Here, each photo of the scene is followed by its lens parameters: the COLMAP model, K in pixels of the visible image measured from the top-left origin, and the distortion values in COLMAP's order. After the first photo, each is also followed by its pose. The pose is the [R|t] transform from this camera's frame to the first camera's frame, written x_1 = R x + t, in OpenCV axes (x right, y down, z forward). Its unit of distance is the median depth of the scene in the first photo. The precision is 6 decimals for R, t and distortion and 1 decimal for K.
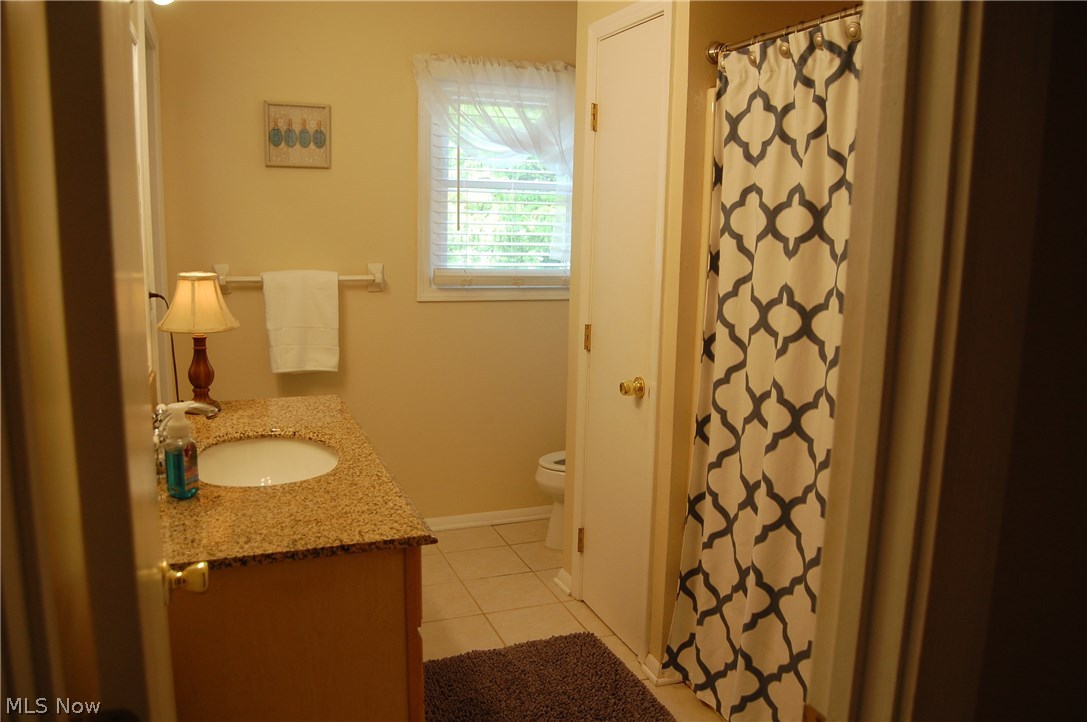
lens RADIAL K [[845.6, 0, 545.4], [0, 845.6, 360.0], [0, 0, 1]] dist [-0.096176, 0.042715]
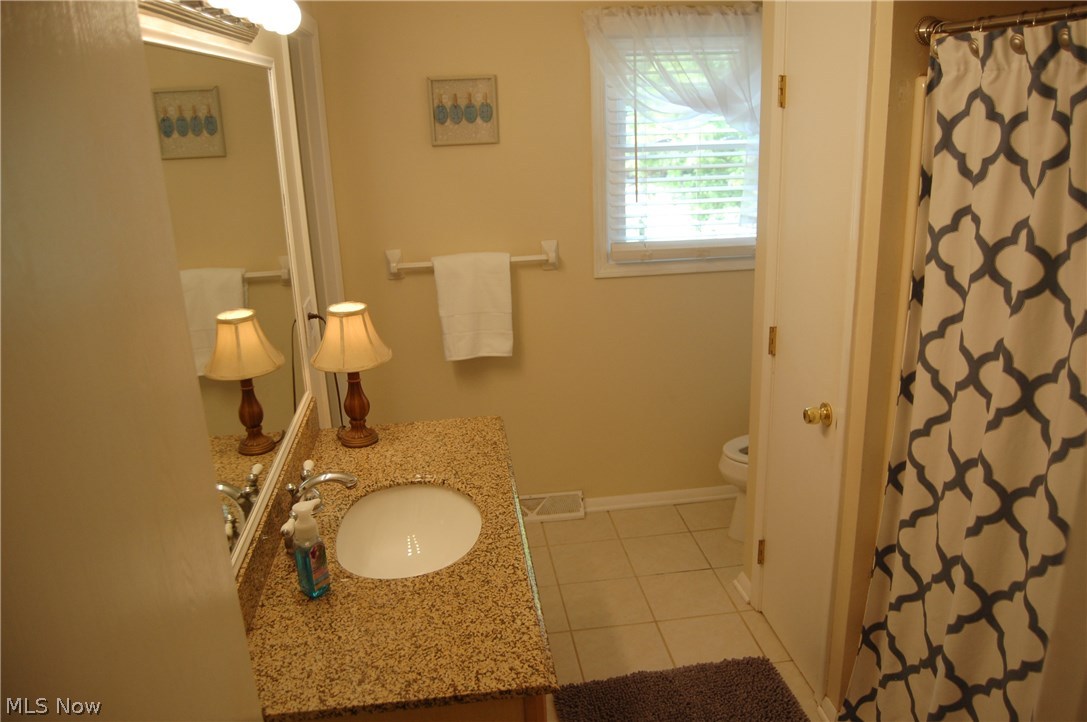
lens RADIAL K [[845.6, 0, 541.9], [0, 845.6, 365.2], [0, 0, 1]] dist [-0.096176, 0.042715]
pose [[0.968251, 0.017598, -0.249360, 0.041045], [0.016239, 0.990984, 0.132993, -0.141360], [0.249452, -0.132820, 0.959235, 0.093207]]
